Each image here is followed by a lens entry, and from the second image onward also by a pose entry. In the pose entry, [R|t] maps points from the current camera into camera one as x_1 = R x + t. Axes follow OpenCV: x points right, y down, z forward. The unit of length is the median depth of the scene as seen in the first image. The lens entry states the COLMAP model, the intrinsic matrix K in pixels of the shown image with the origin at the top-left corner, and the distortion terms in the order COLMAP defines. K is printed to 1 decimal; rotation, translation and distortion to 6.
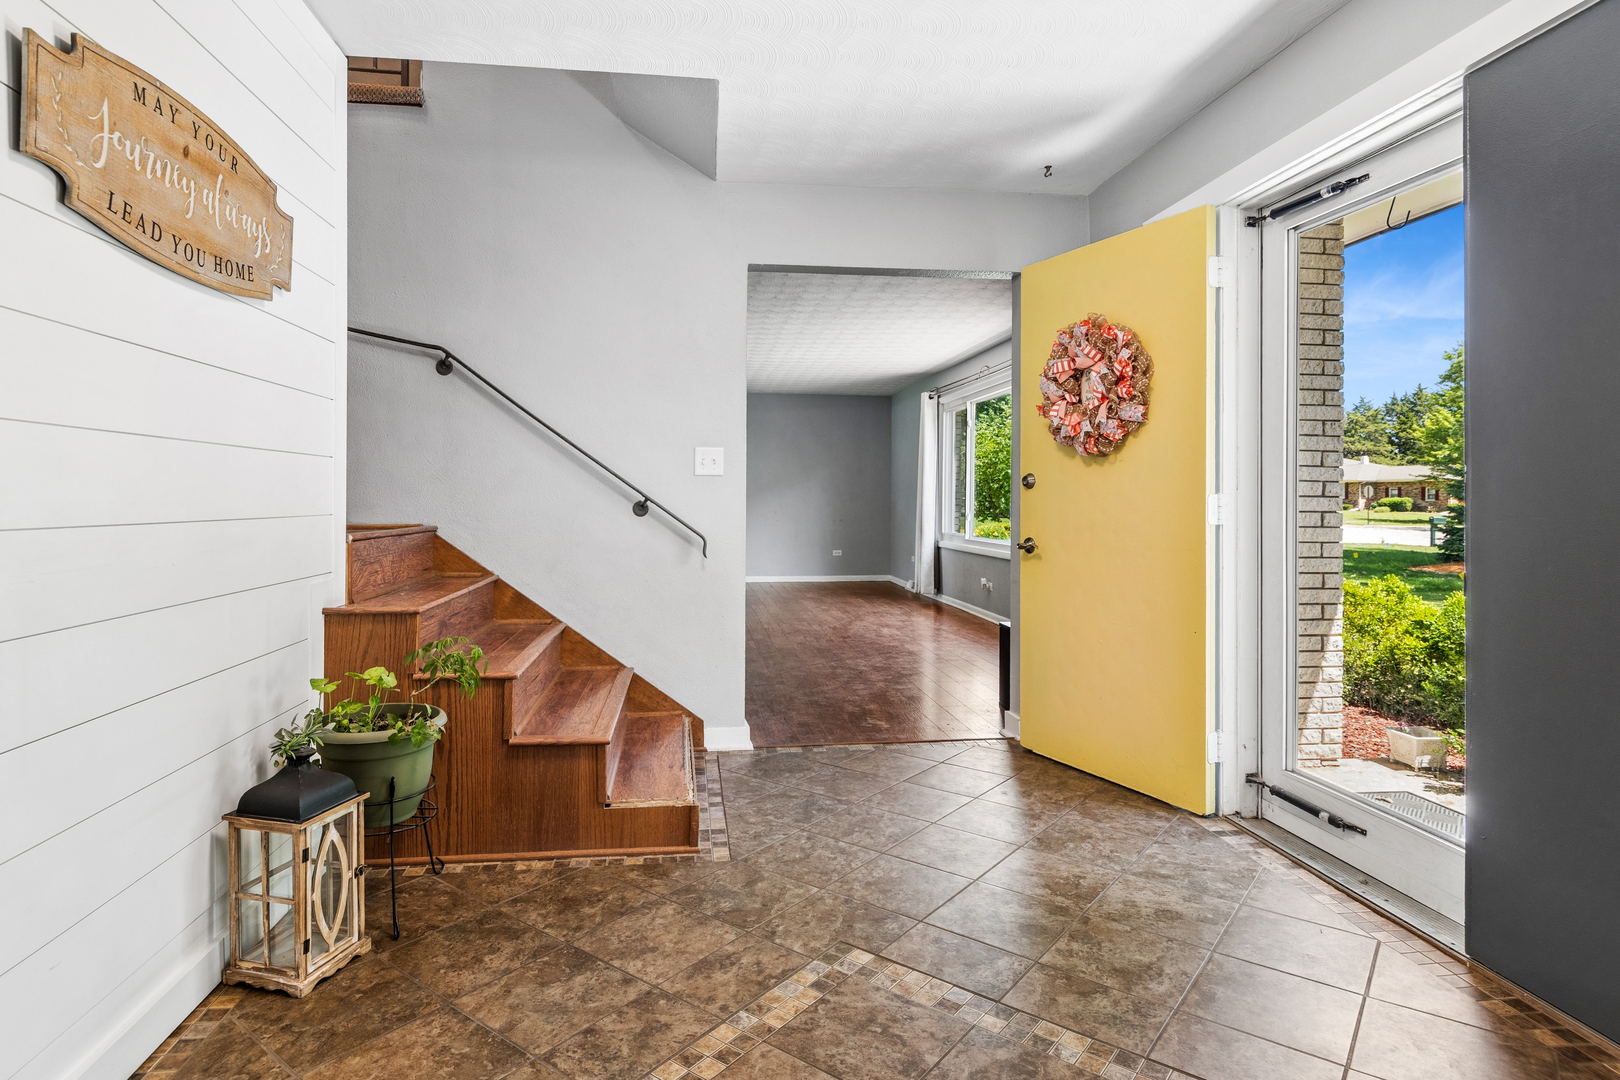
lens RADIAL K [[861.7, 0, 782.4], [0, 861.7, 494.1], [0, 0, 1]] dist [0.001850, -0.004533]
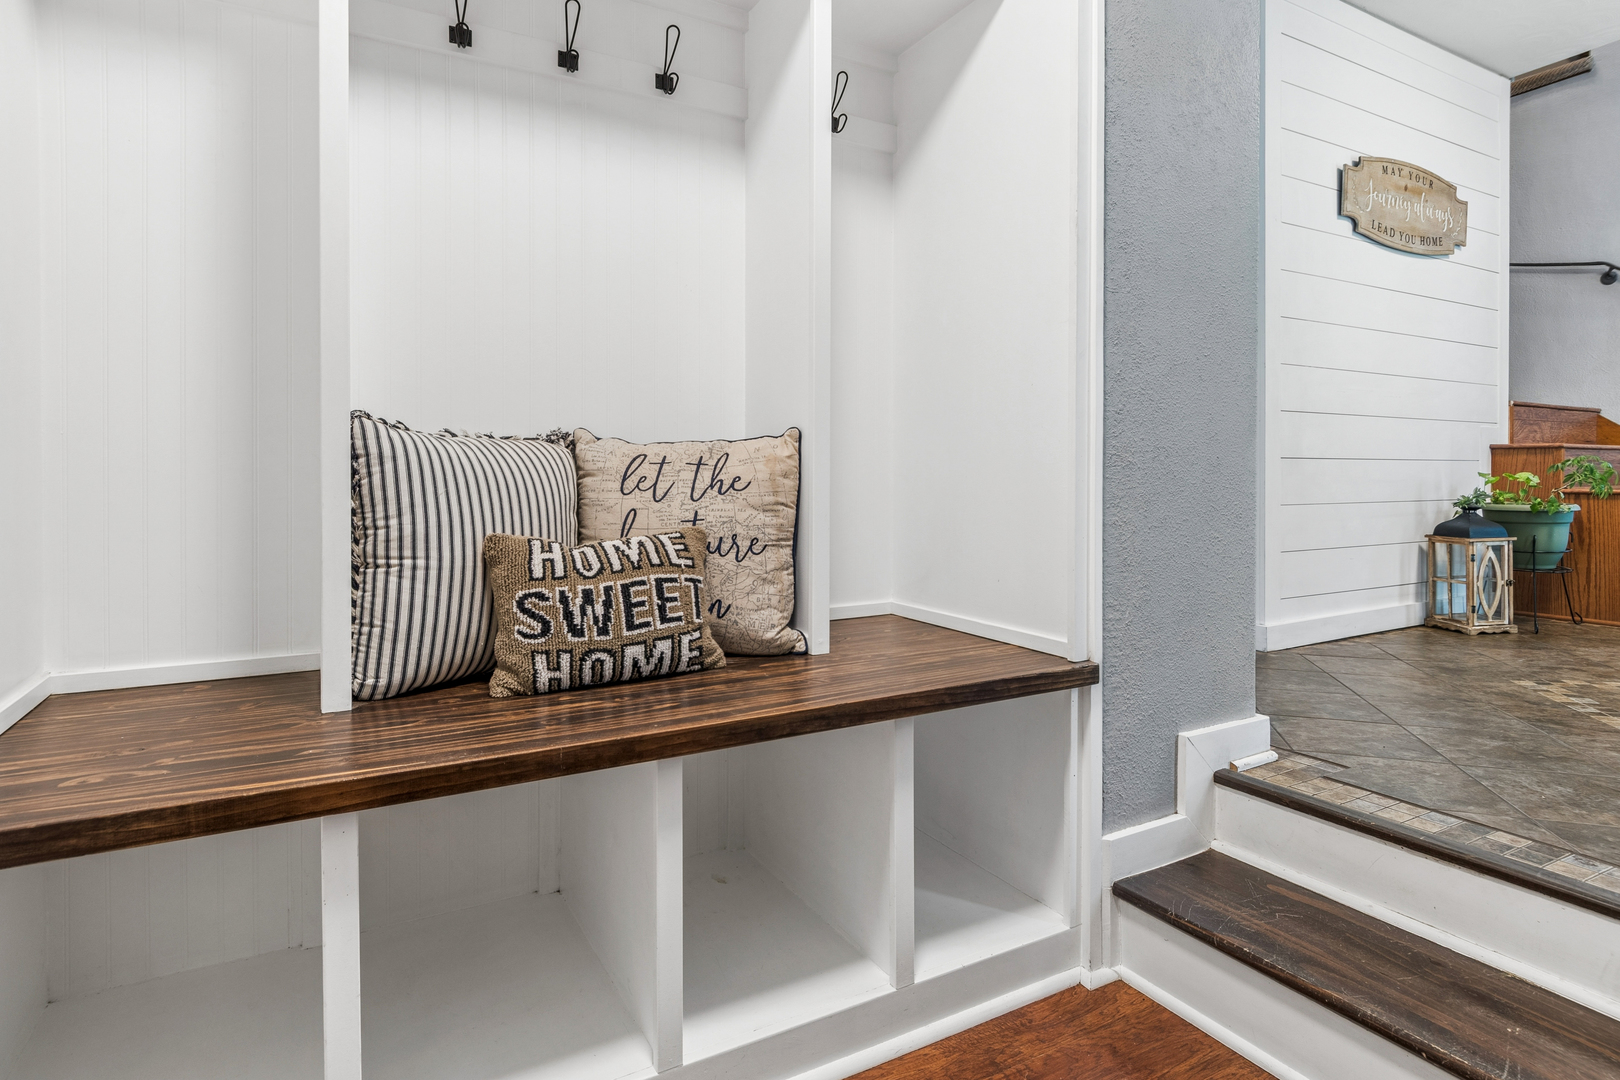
lens RADIAL K [[861.7, 0, 809.2], [0, 861.7, 480.8], [0, 0, 1]] dist [0.001850, -0.004533]
pose [[0.374316, 0.002492, -0.927298, 0.515874], [0.003429, 0.999986, 0.004072, 0.214821], [0.927295, -0.004704, 0.374302, -0.830285]]
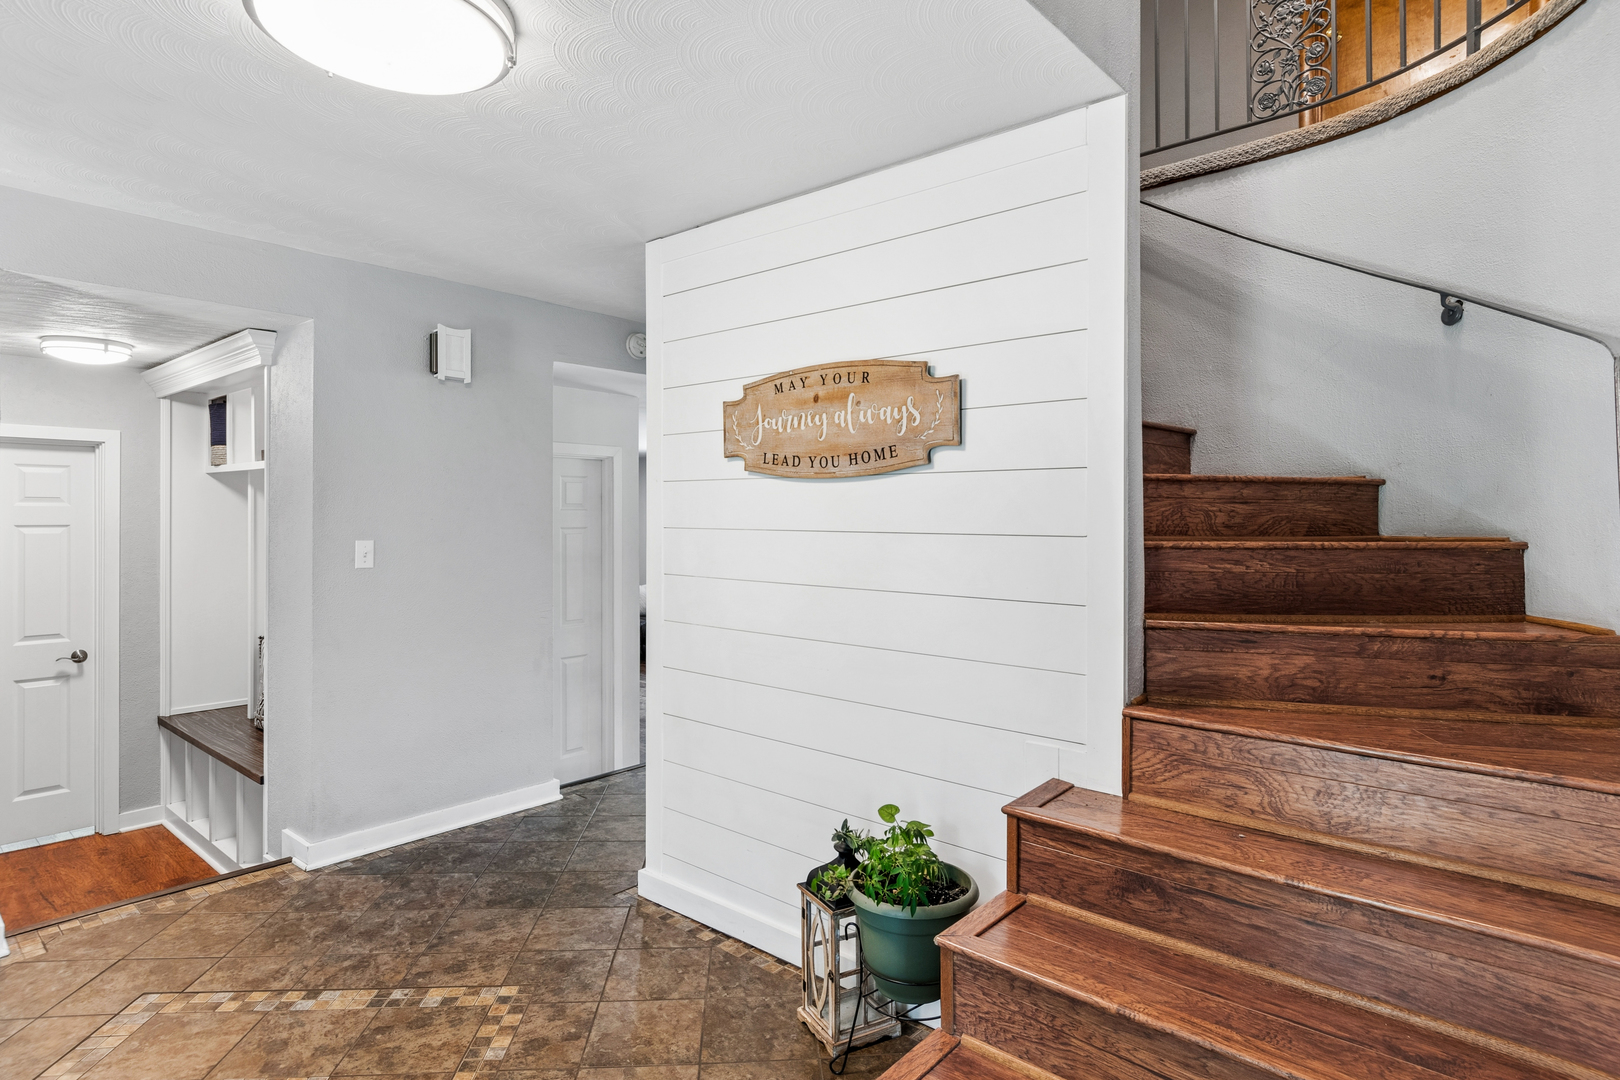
lens RADIAL K [[861.7, 0, 808.1], [0, 861.7, 529.0], [0, 0, 1]] dist [0.001850, -0.004533]
pose [[-0.724792, -0.009283, -0.688906, 0.295158], [-0.011942, 0.999928, -0.000909, -0.135128], [0.688865, 0.007568, -0.724851, 1.704860]]
